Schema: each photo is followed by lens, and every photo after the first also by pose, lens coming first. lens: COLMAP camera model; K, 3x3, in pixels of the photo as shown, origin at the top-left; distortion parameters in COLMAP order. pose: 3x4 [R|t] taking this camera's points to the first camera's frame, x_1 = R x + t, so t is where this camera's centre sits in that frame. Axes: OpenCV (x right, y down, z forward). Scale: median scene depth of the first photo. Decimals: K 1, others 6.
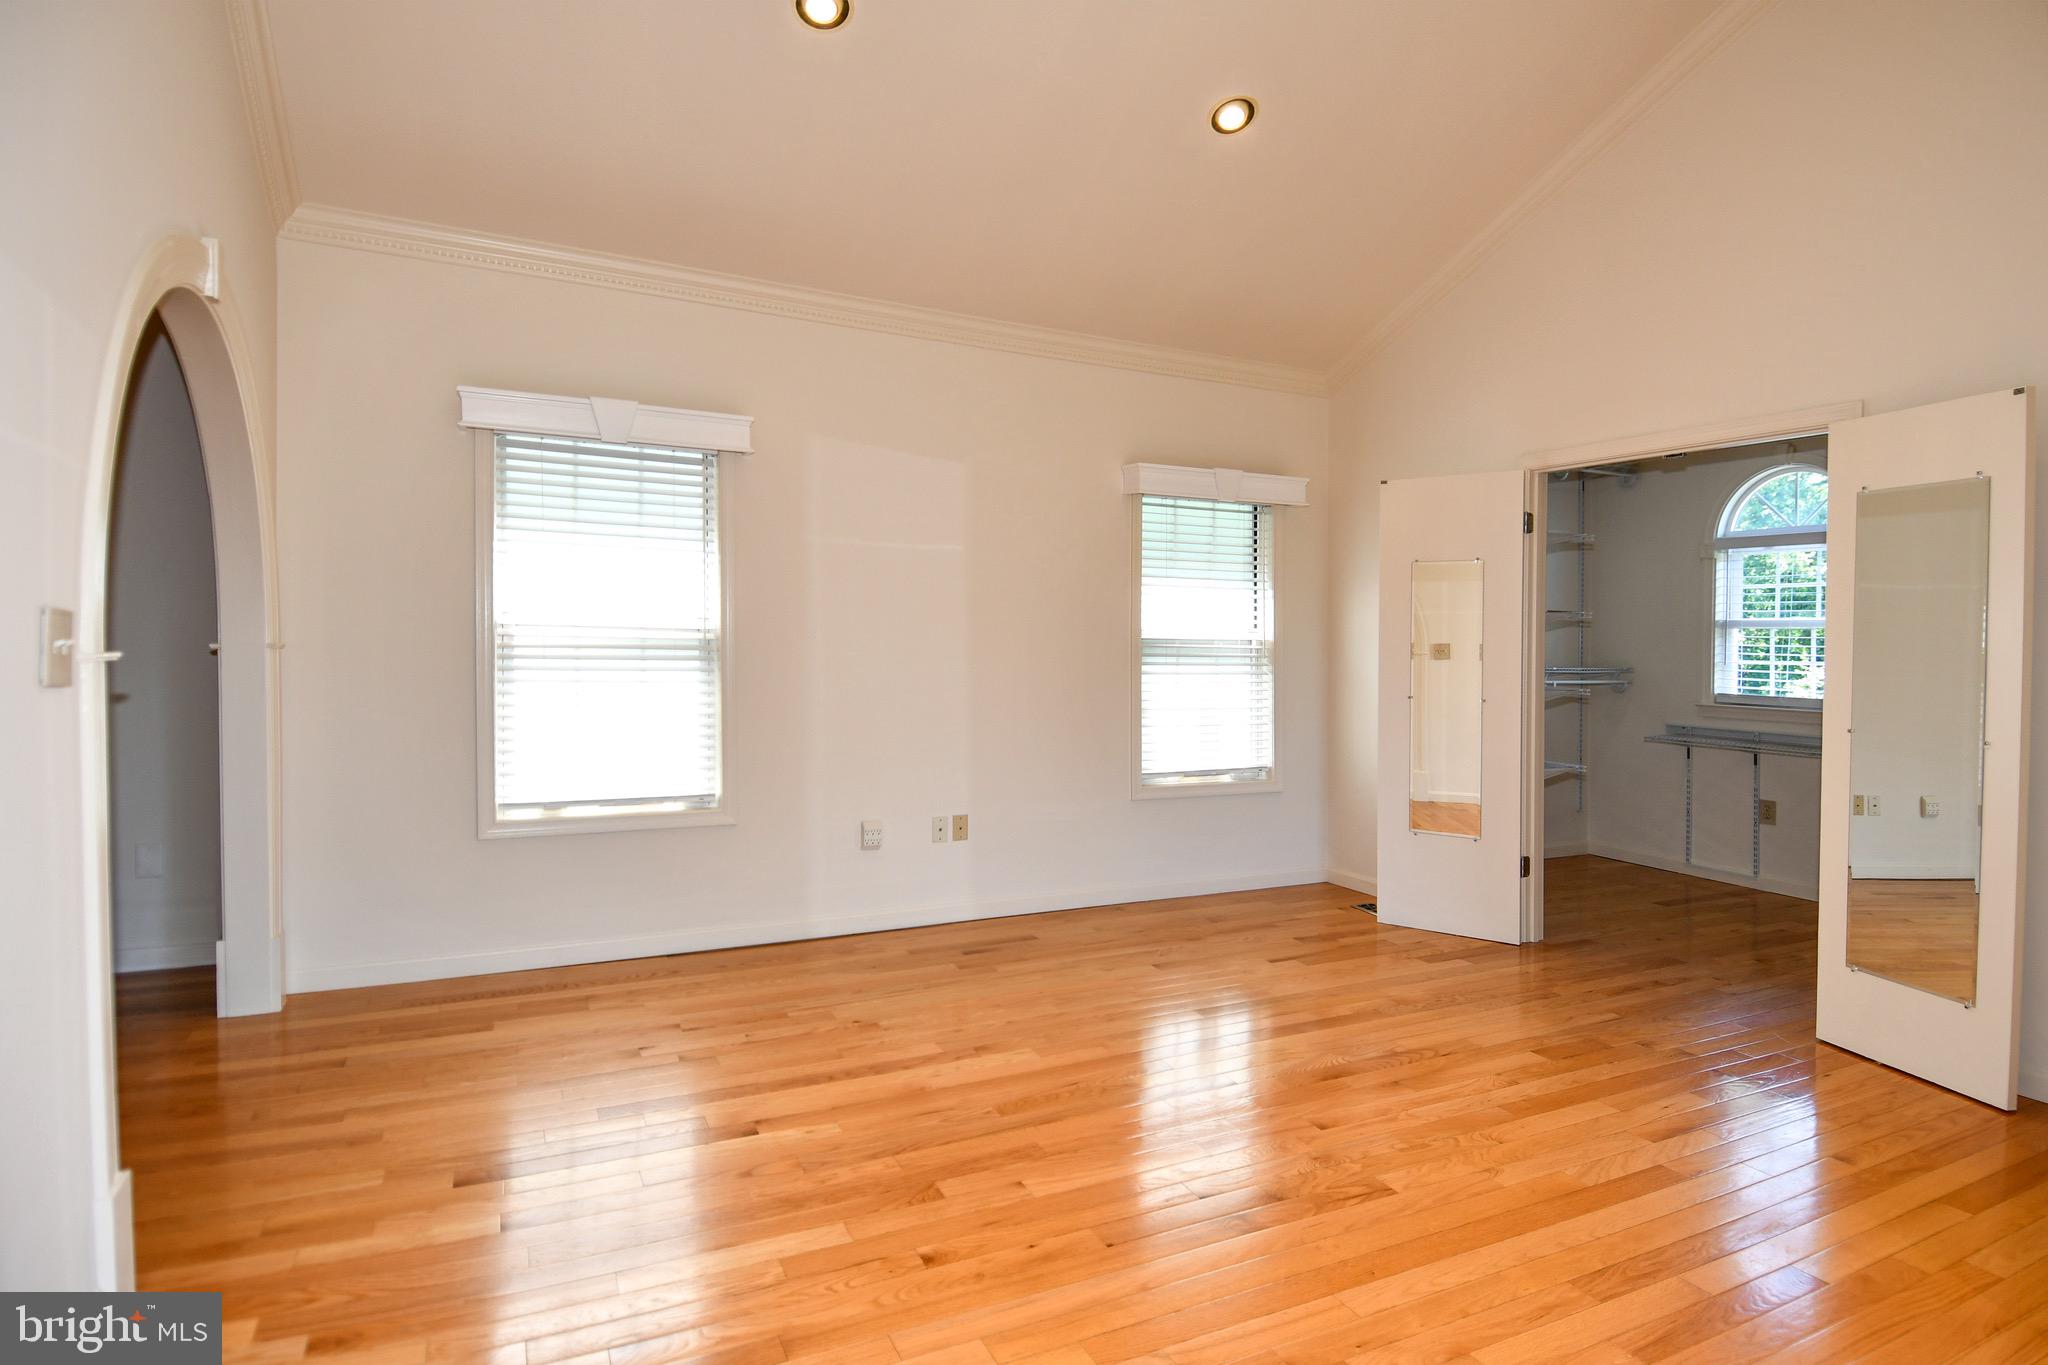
lens RADIAL K [[1058.4, 0, 1034.9], [0, 1058.4, 647.0], [0, 0, 1]] dist [0.072728, -0.047455]
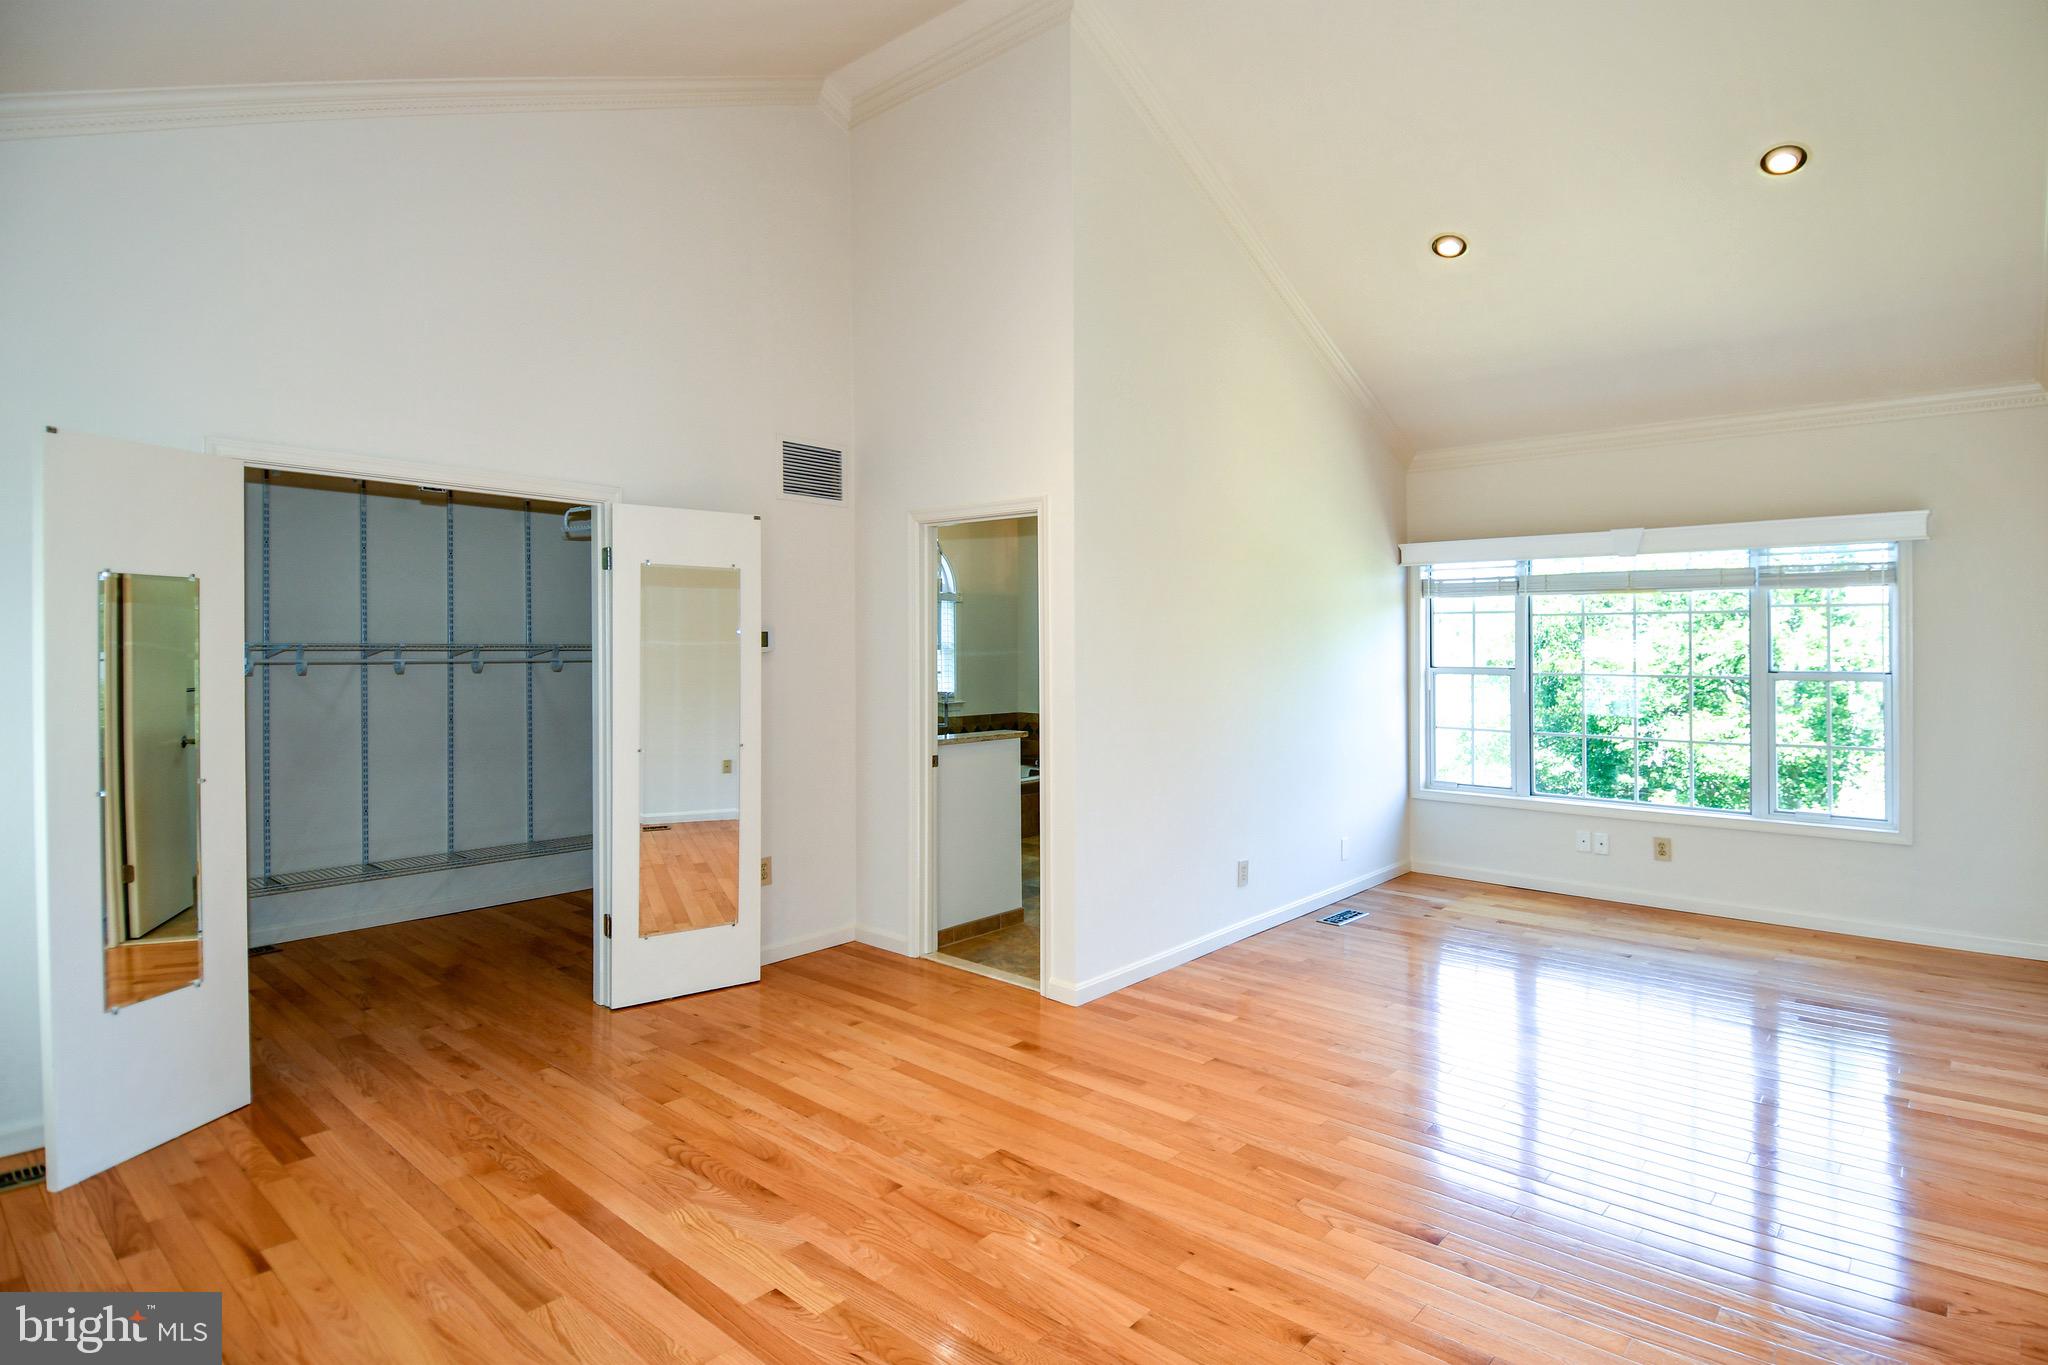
lens RADIAL K [[1091.6, 0, 1077.5], [0, 1091.6, 660.6], [0, 0, 1]] dist [0.040194, -0.049131]
pose [[-0.399254, -0.033833, 0.916216, -0.644206], [-0.002707, 0.999358, 0.035723, -0.079665], [-0.916836, 0.011783, -0.399089, 1.087162]]
